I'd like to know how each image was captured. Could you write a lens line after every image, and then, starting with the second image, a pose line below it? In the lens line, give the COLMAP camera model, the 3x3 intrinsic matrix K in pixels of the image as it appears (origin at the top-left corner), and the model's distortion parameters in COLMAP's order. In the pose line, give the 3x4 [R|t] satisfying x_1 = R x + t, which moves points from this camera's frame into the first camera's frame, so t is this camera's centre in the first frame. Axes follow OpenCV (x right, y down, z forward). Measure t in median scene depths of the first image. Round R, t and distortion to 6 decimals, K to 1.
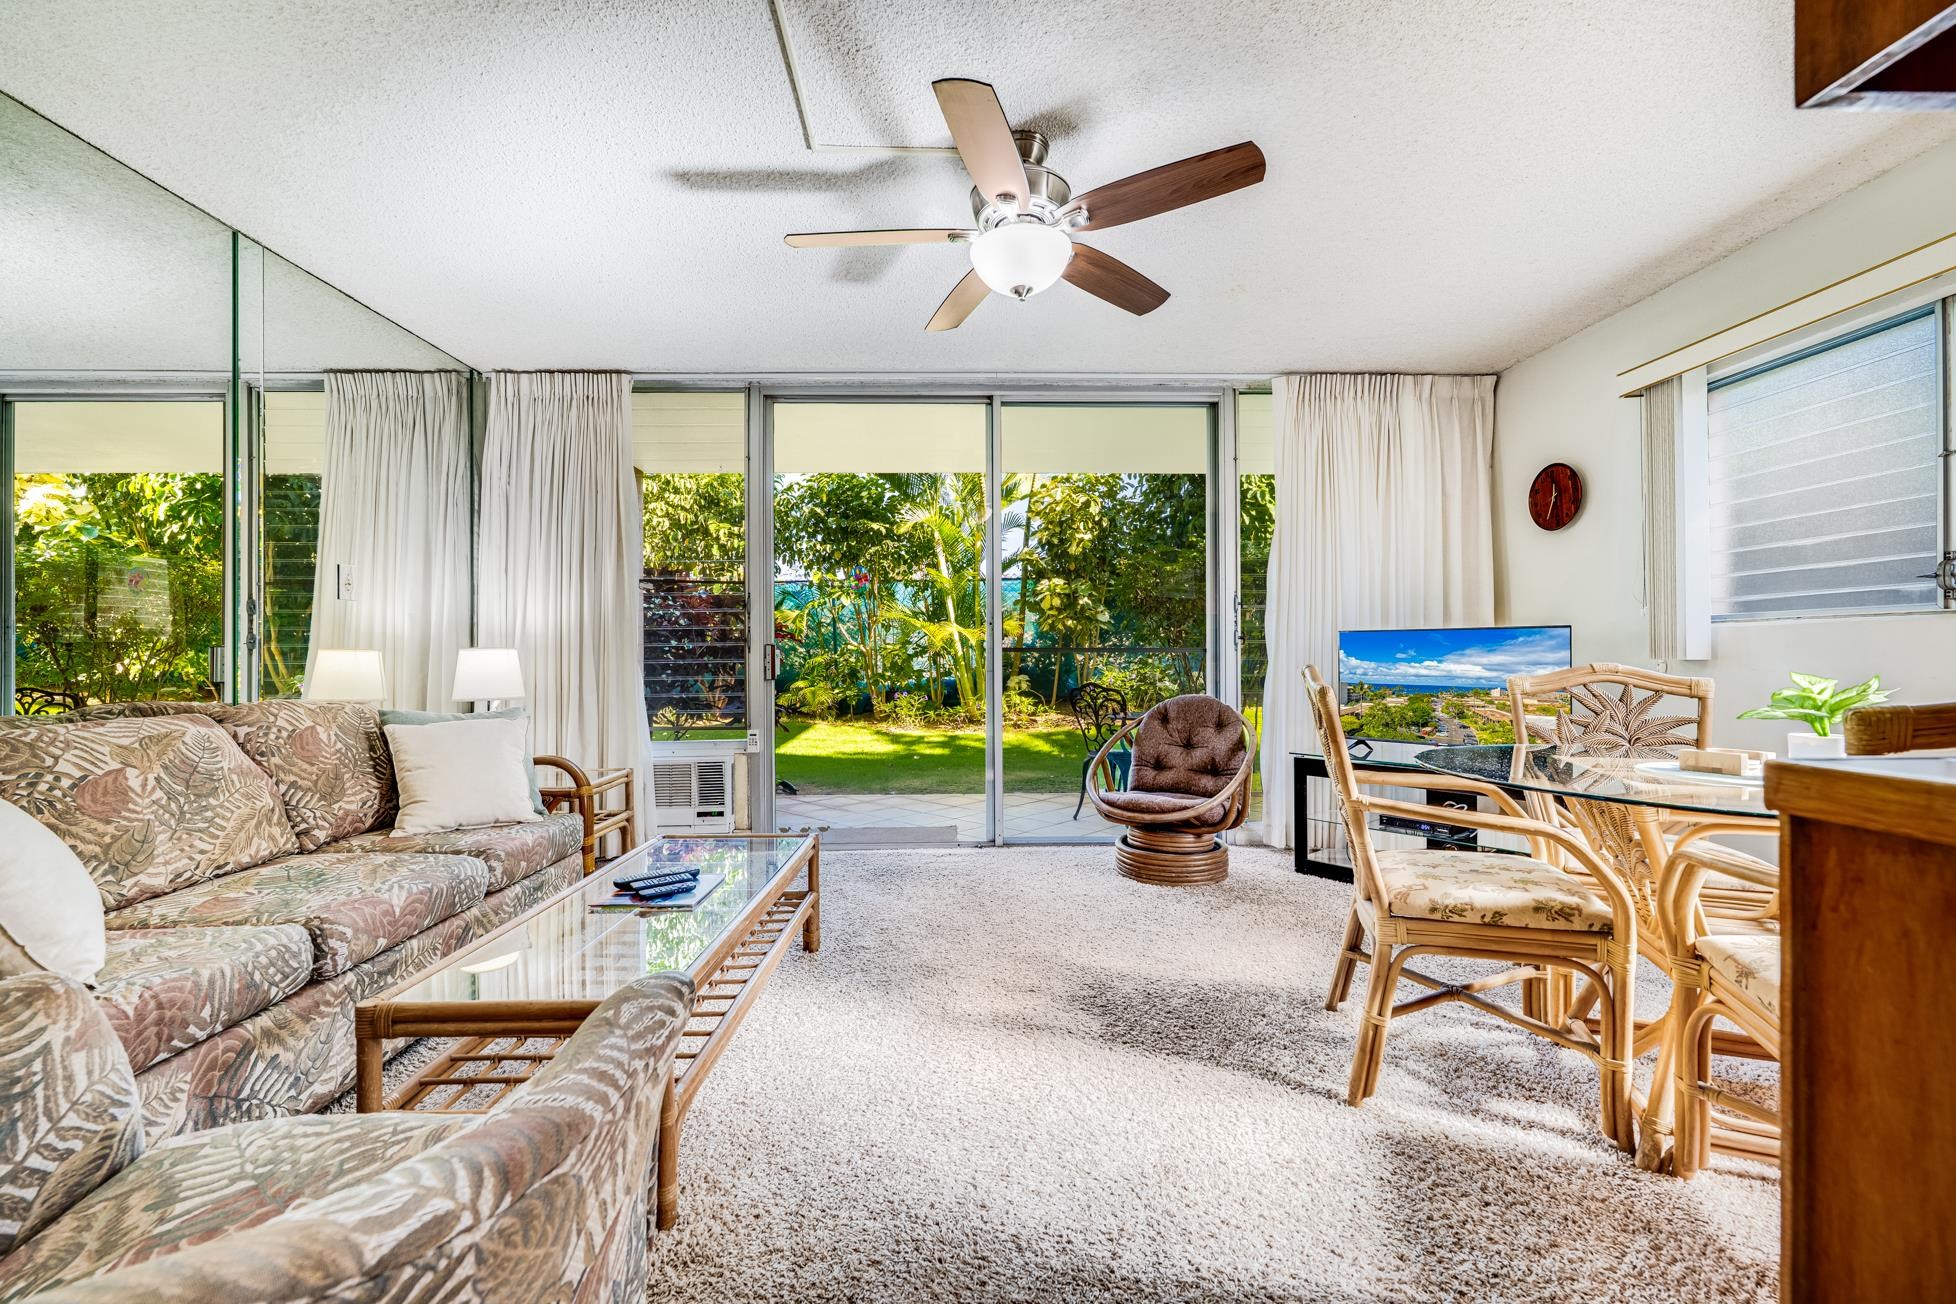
lens RADIAL K [[781.0, 0, 977.6], [0, 781.0, 649.2], [0, 0, 1]] dist [-0.001076, 0.000073]
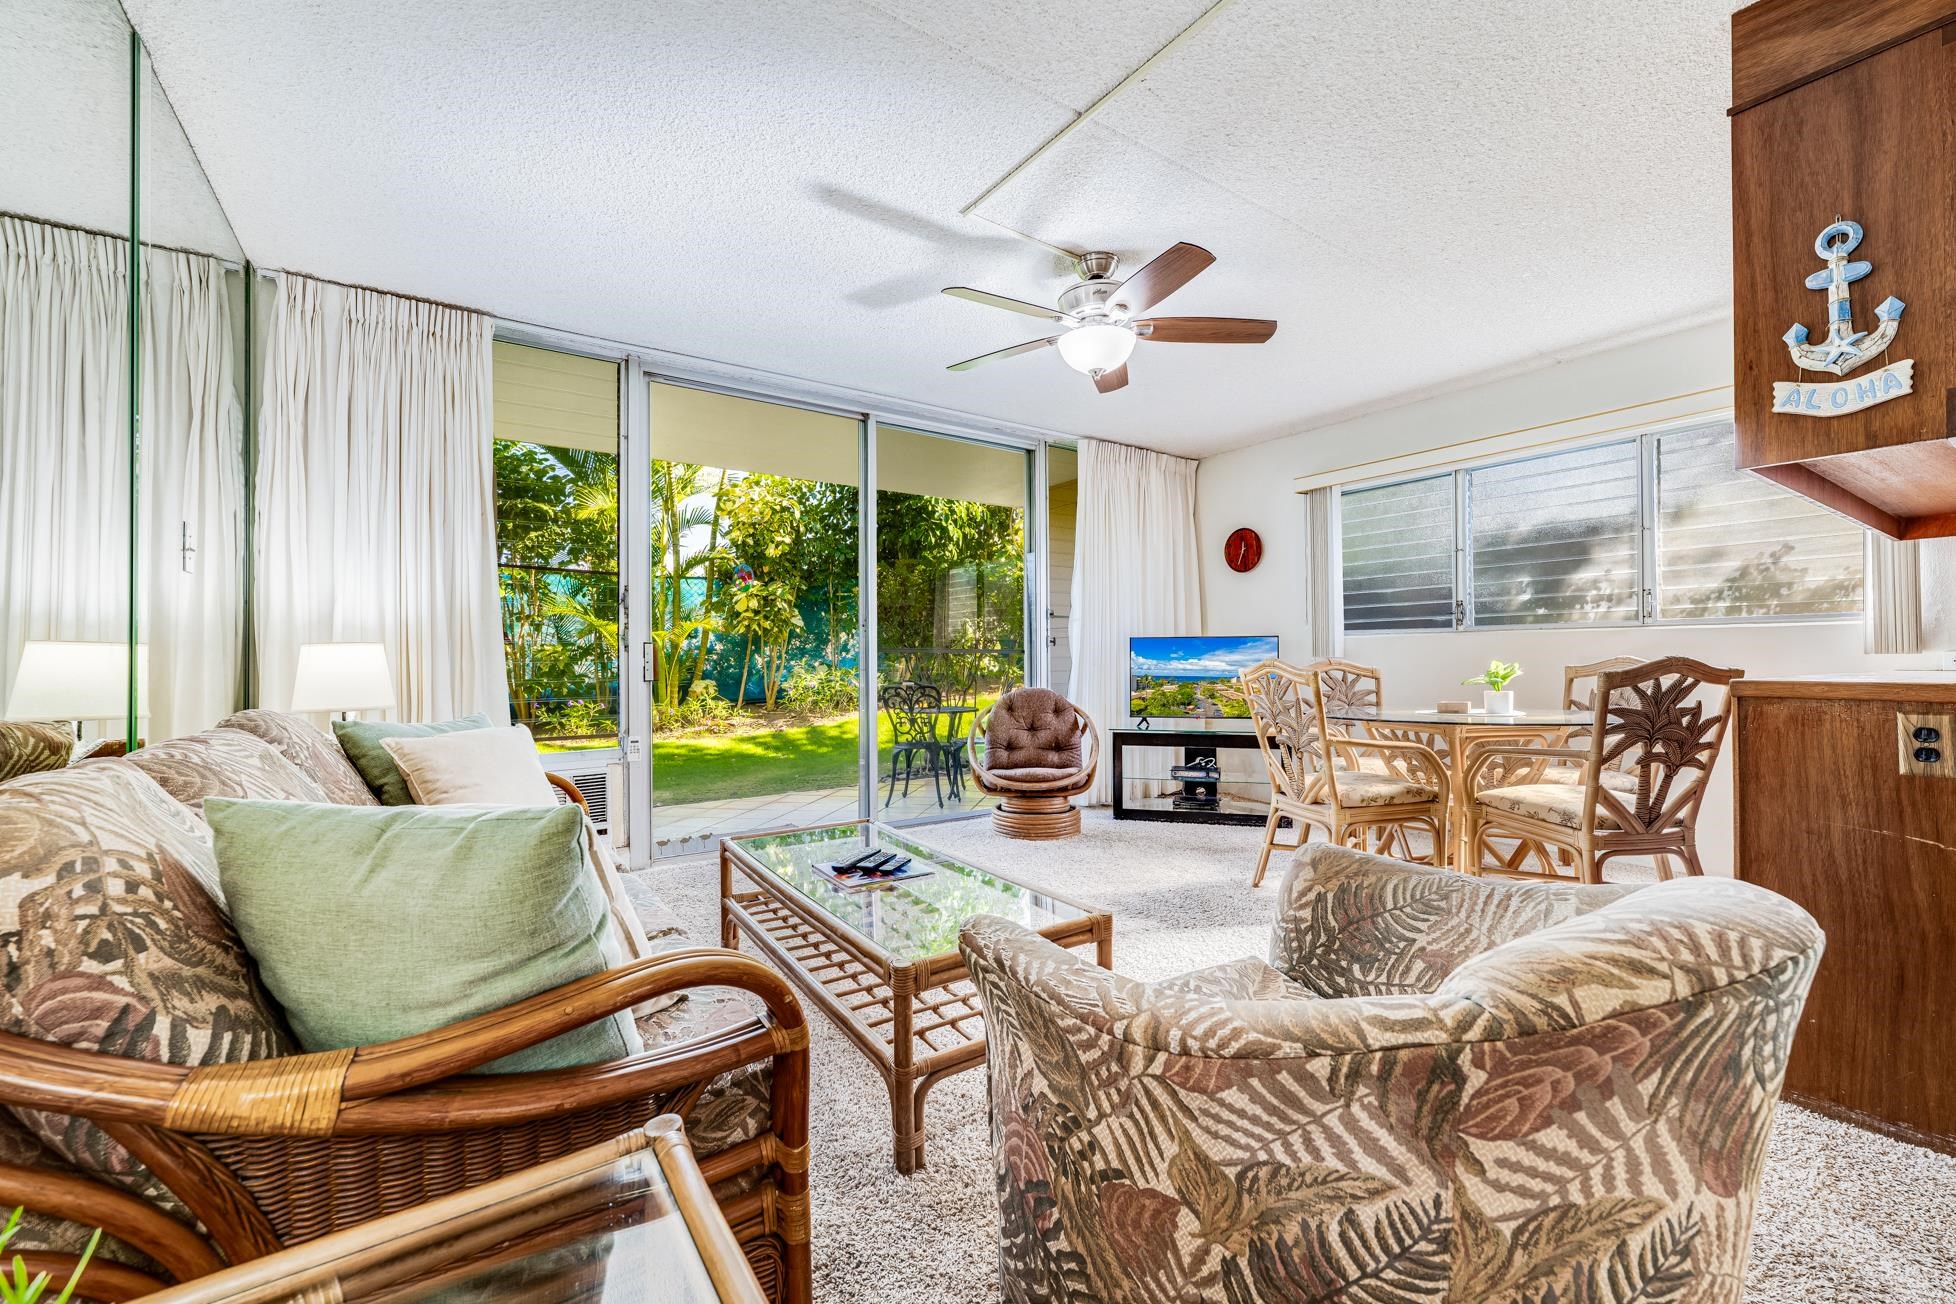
lens RADIAL K [[781.0, 0, 995.2], [0, 781.0, 649.1], [0, 0, 1]] dist [-0.001076, 0.000073]
pose [[0.835253, 0.006925, 0.549822, -0.399335], [-0.003236, 0.999965, -0.007679, 0.006712], [-0.549856, 0.004635, 0.835246, 0.004654]]
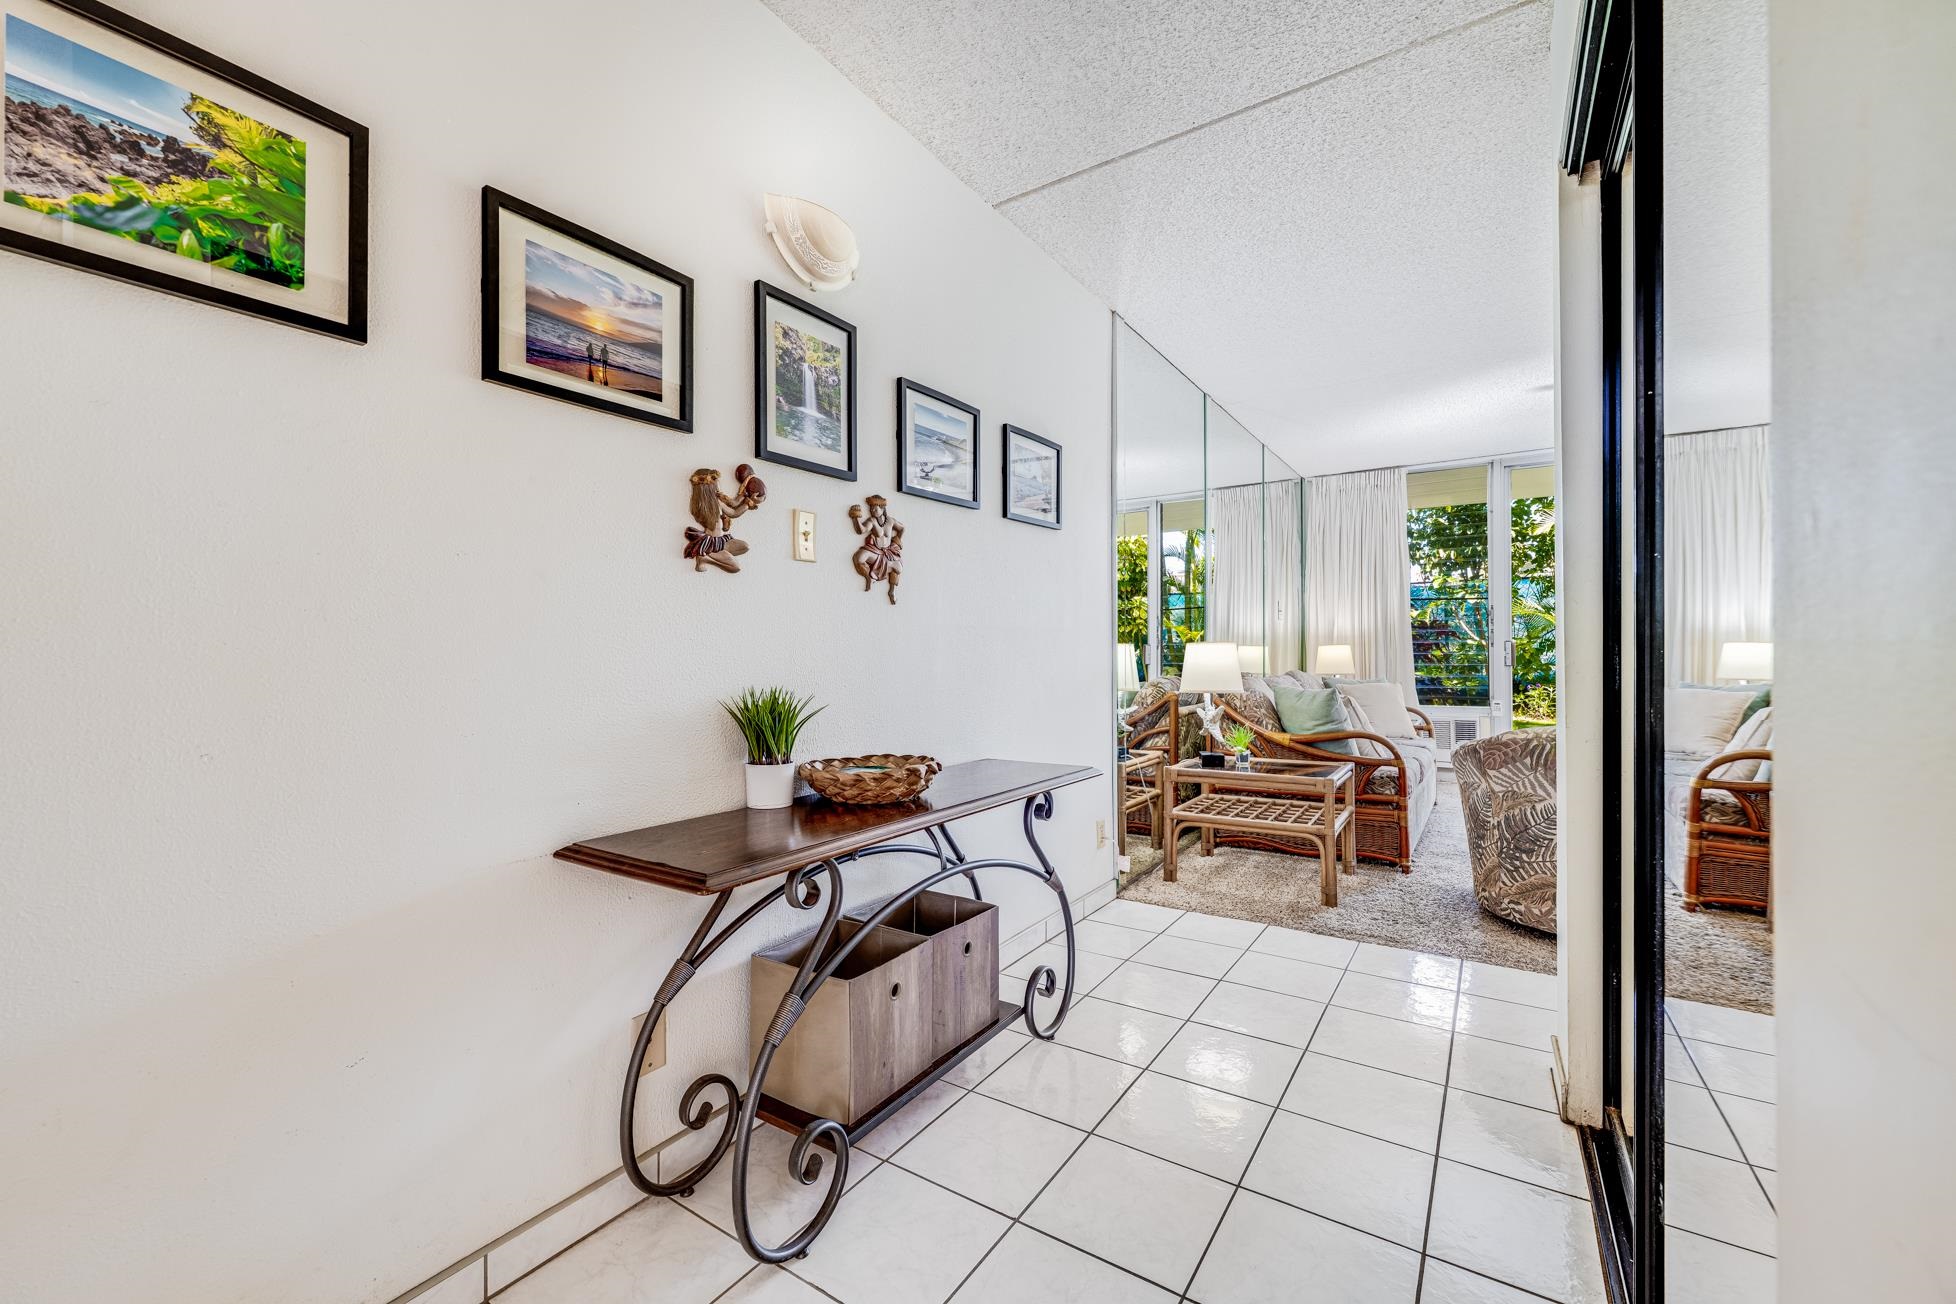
lens RADIAL K [[781.0, 0, 976.7], [0, 781.0, 657.8], [0, 0, 1]] dist [-0.001076, 0.000073]
pose [[0.812308, 0.001432, -0.583227, -0.203315], [0.007191, 0.999896, 0.012471, 0.000492], [0.583184, -0.014324, 0.812214, -0.671027]]
